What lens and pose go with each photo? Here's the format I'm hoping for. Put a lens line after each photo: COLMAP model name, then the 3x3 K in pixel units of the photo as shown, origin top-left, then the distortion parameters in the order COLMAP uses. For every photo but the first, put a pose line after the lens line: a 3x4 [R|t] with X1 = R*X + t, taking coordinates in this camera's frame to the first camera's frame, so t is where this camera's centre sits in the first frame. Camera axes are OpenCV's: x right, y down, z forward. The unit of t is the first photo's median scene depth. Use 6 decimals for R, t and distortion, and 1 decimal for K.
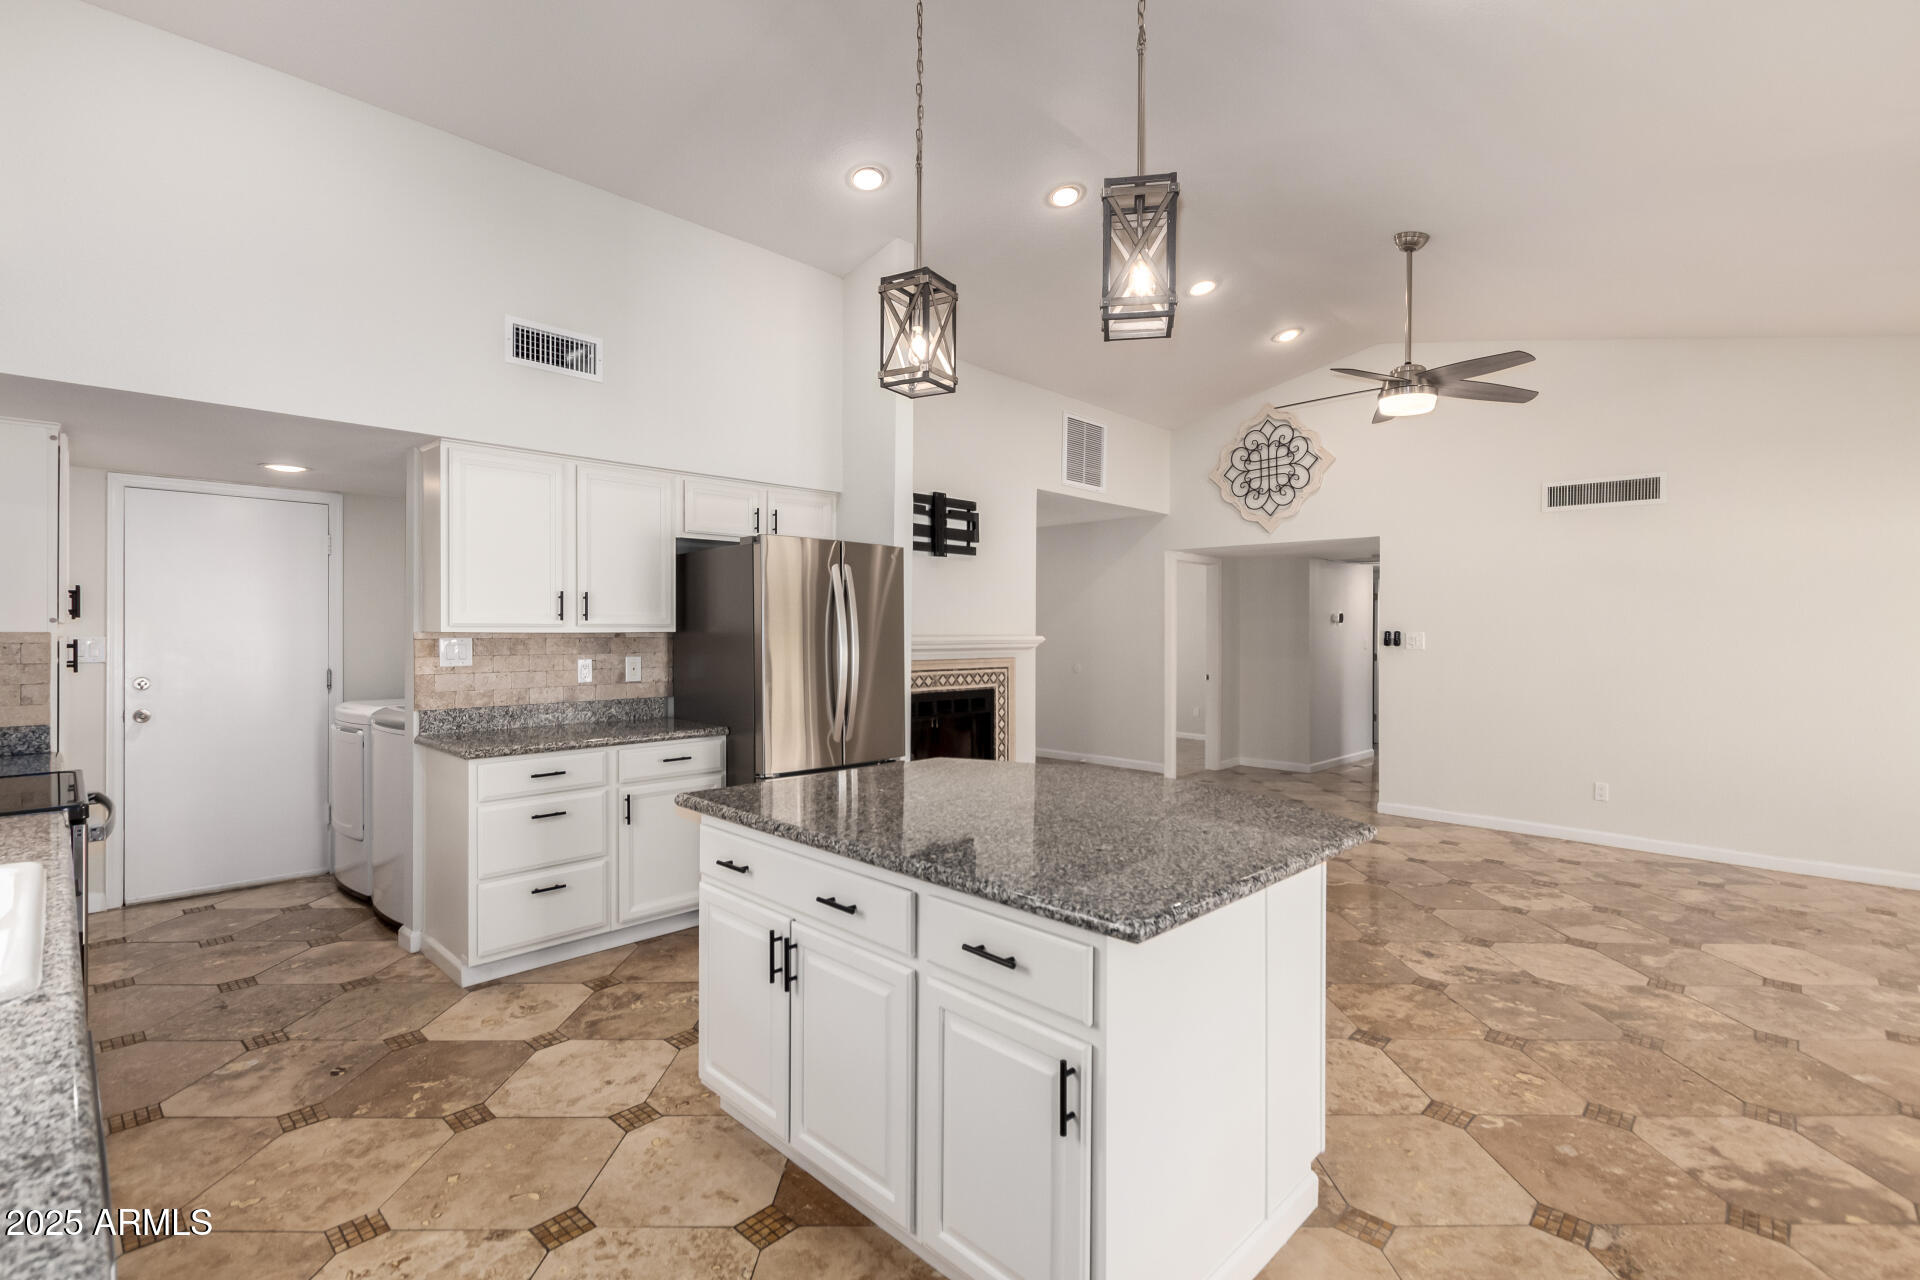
lens RADIAL K [[876.2, 0, 976.0], [0, 876.2, 632.0], [0, 0, 1]] dist [0.008819, -0.000421]
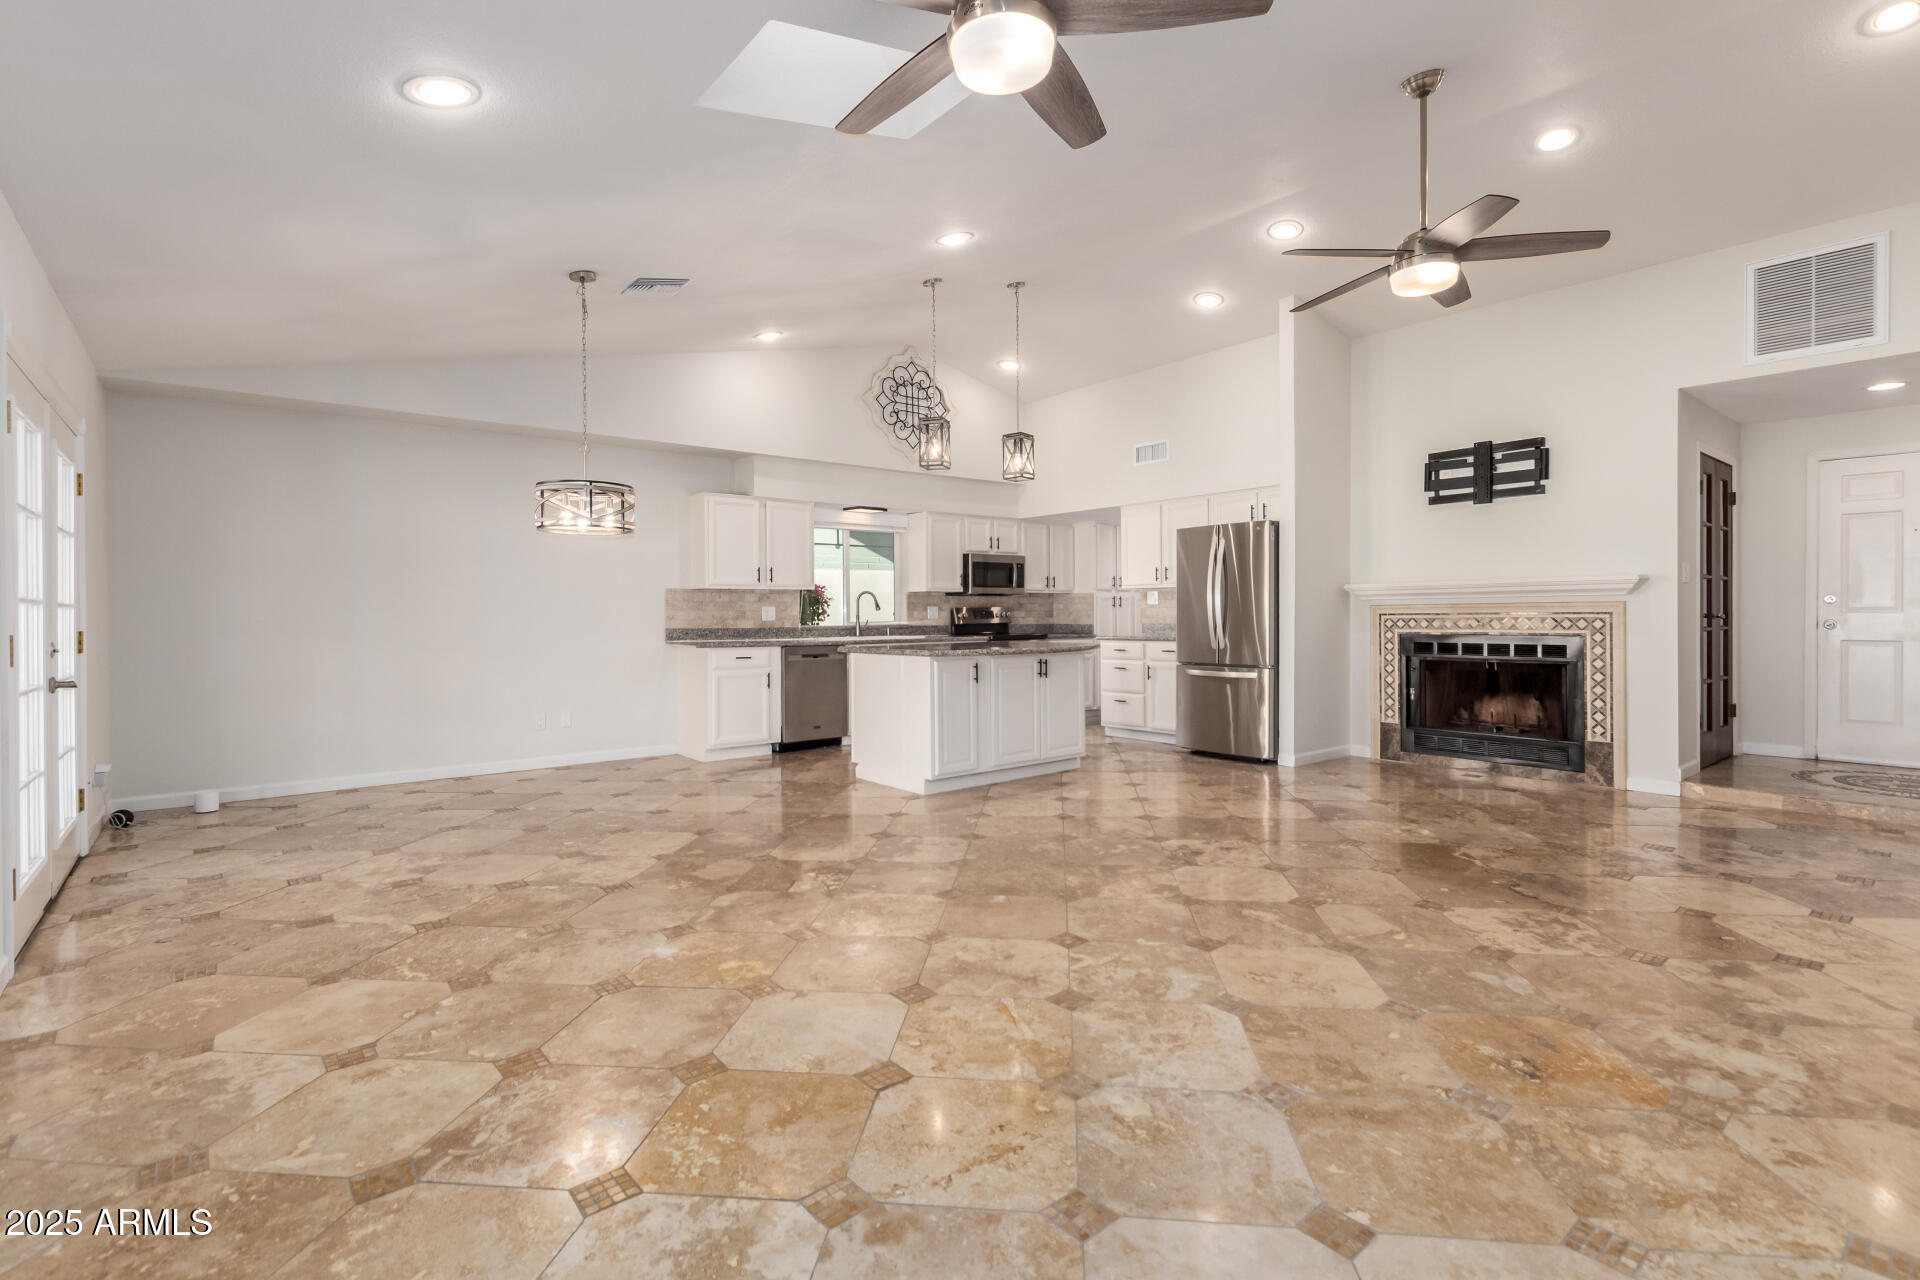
lens RADIAL K [[881.8, 0, 968.2], [0, 881.8, 616.3], [0, 0, 1]] dist [0.008965, -0.000967]
pose [[-0.116939, -0.004086, -0.993131, 1.444687], [0.002830, 0.999986, -0.004447, 0.067729], [0.993135, -0.003331, -0.116926, 0.701136]]
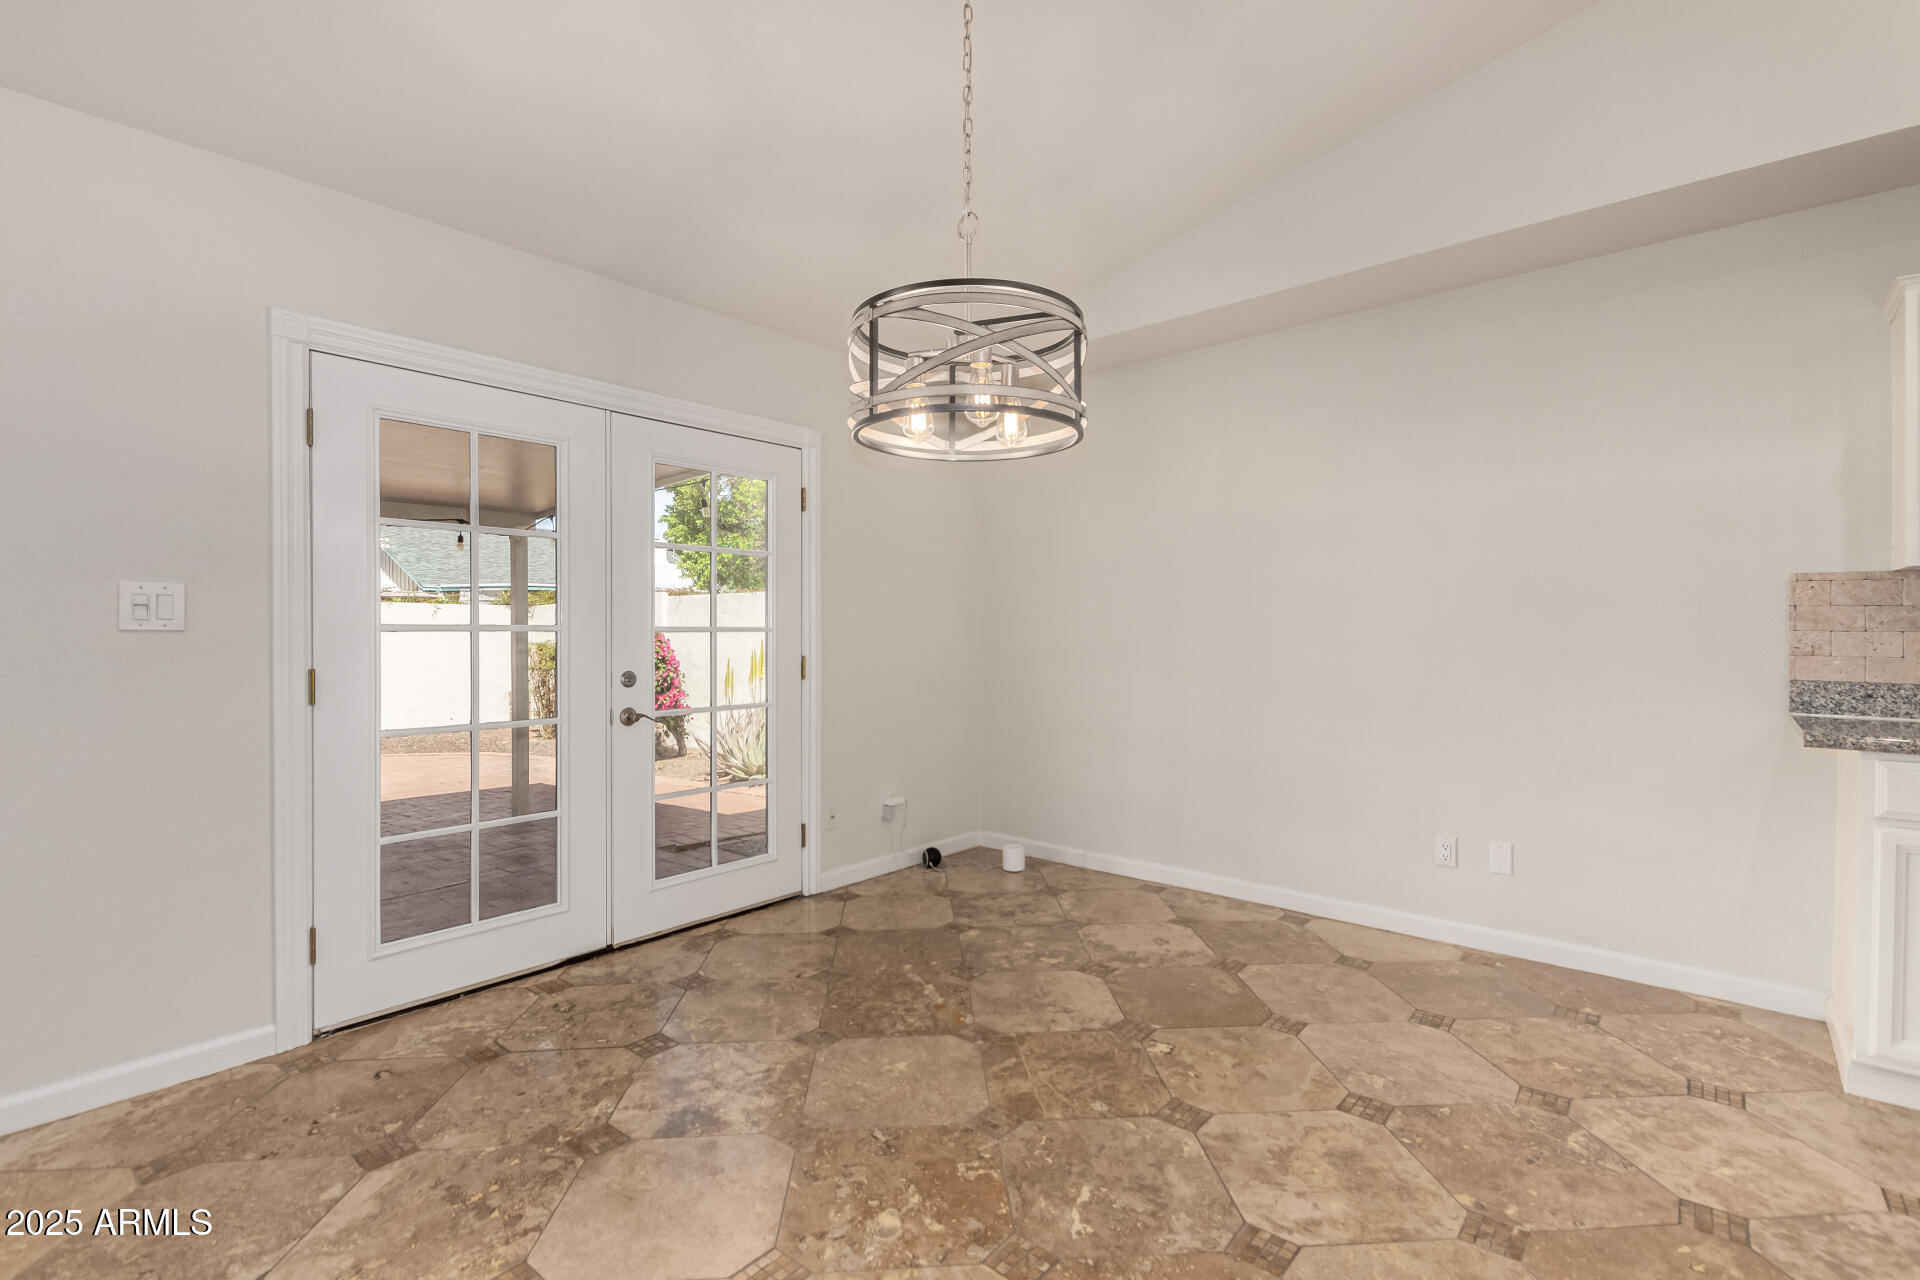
lens RADIAL K [[875.5, 0, 968.6], [0, 875.5, 633.0], [0, 0, 1]] dist [0.010368, -0.006575]
pose [[-0.998467, -0.003951, -0.055205, 0.477699], [-0.004363, 0.999963, 0.007354, 0.046195], [0.055174, 0.007584, -0.998448, 0.533377]]
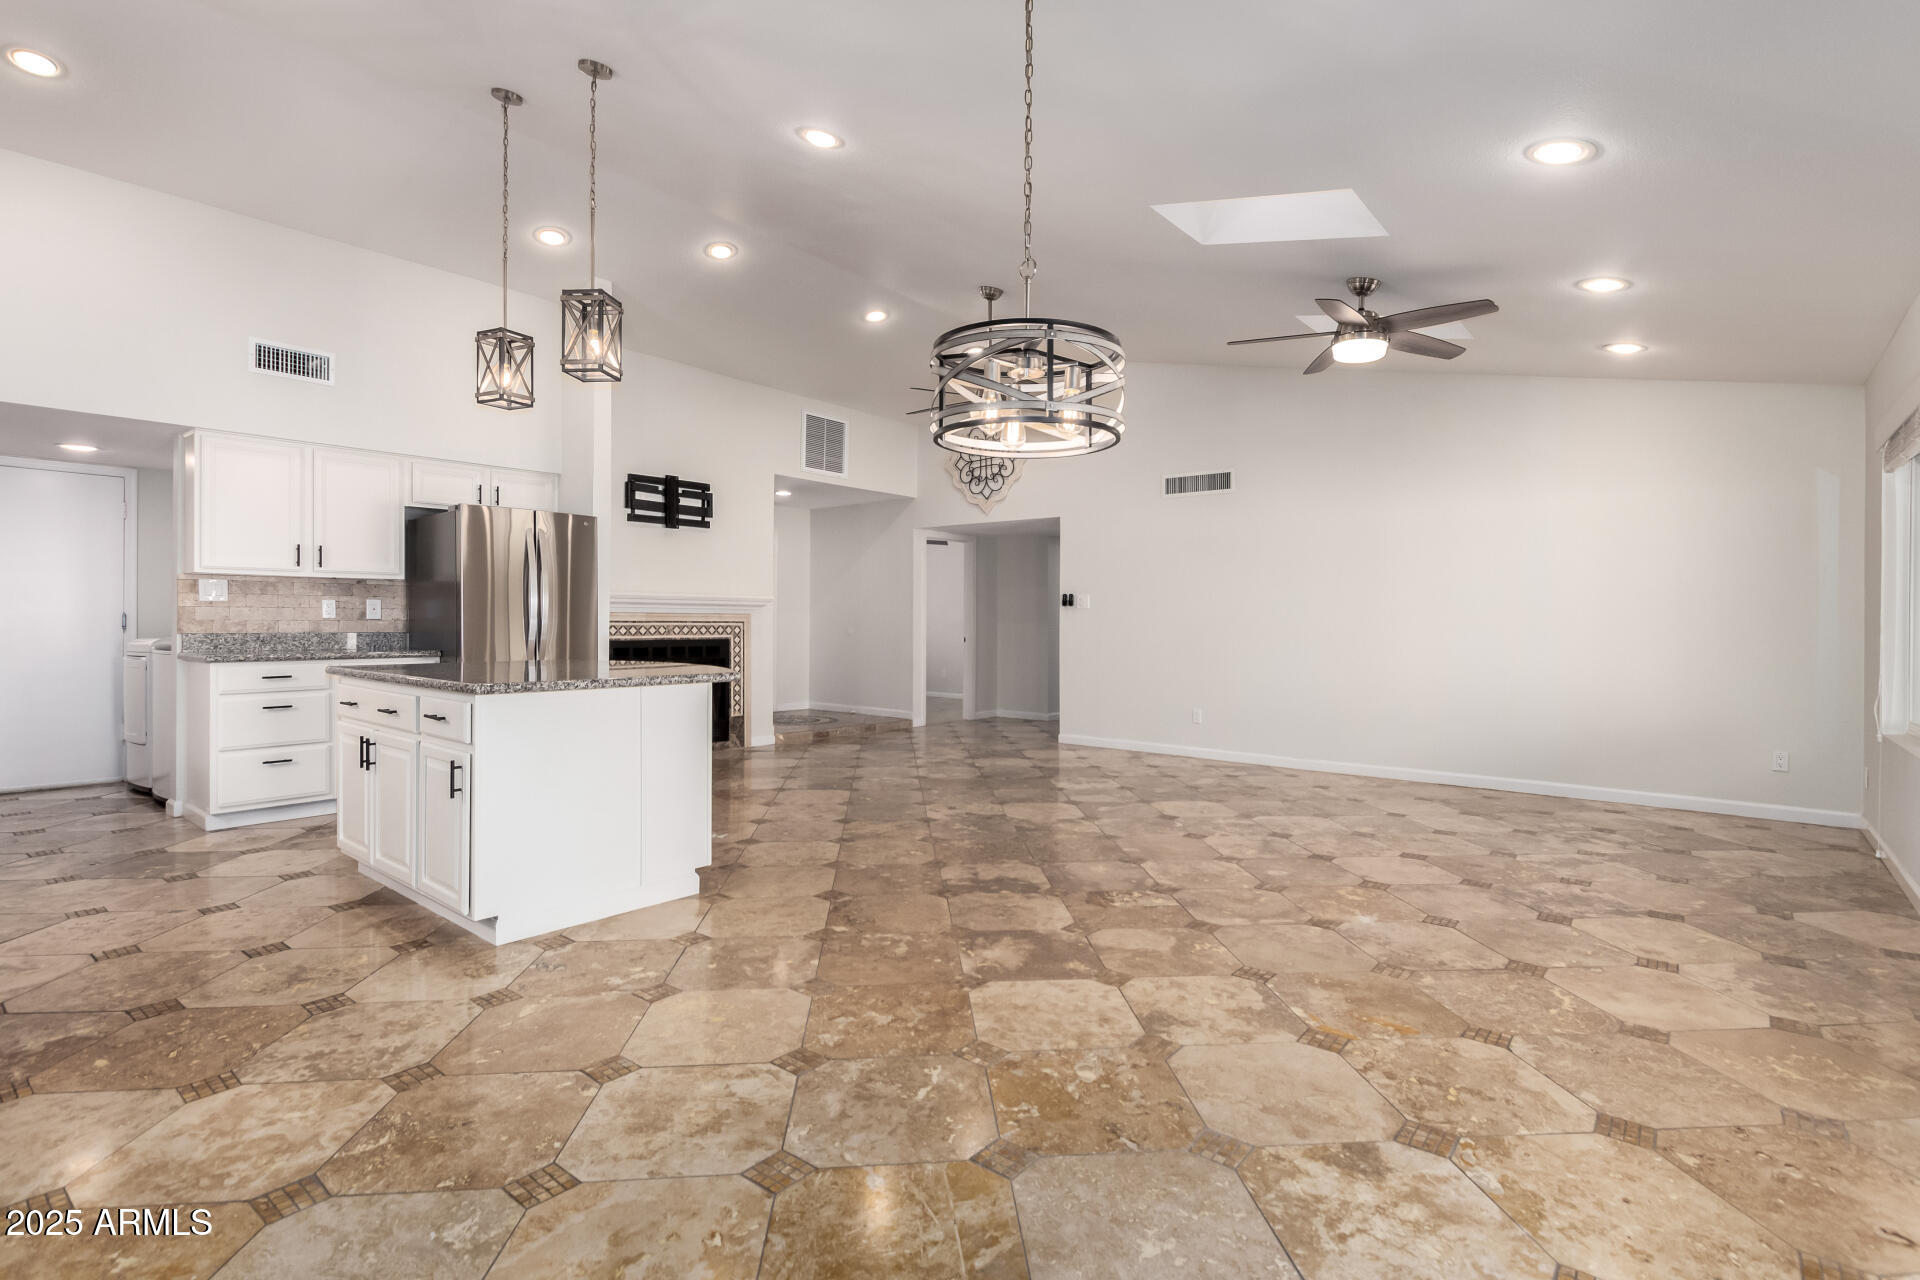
lens RADIAL K [[902.1, 0, 976.4], [0, 902.1, 621.9], [0, 0, 1]] dist [0.010487, -0.000465]
pose [[0.997238, 0.000790, 0.074273, 0.389335], [-0.000600, 0.999996, -0.002582, 0.063863], [-0.074275, 0.002530, 0.997235, -0.383841]]
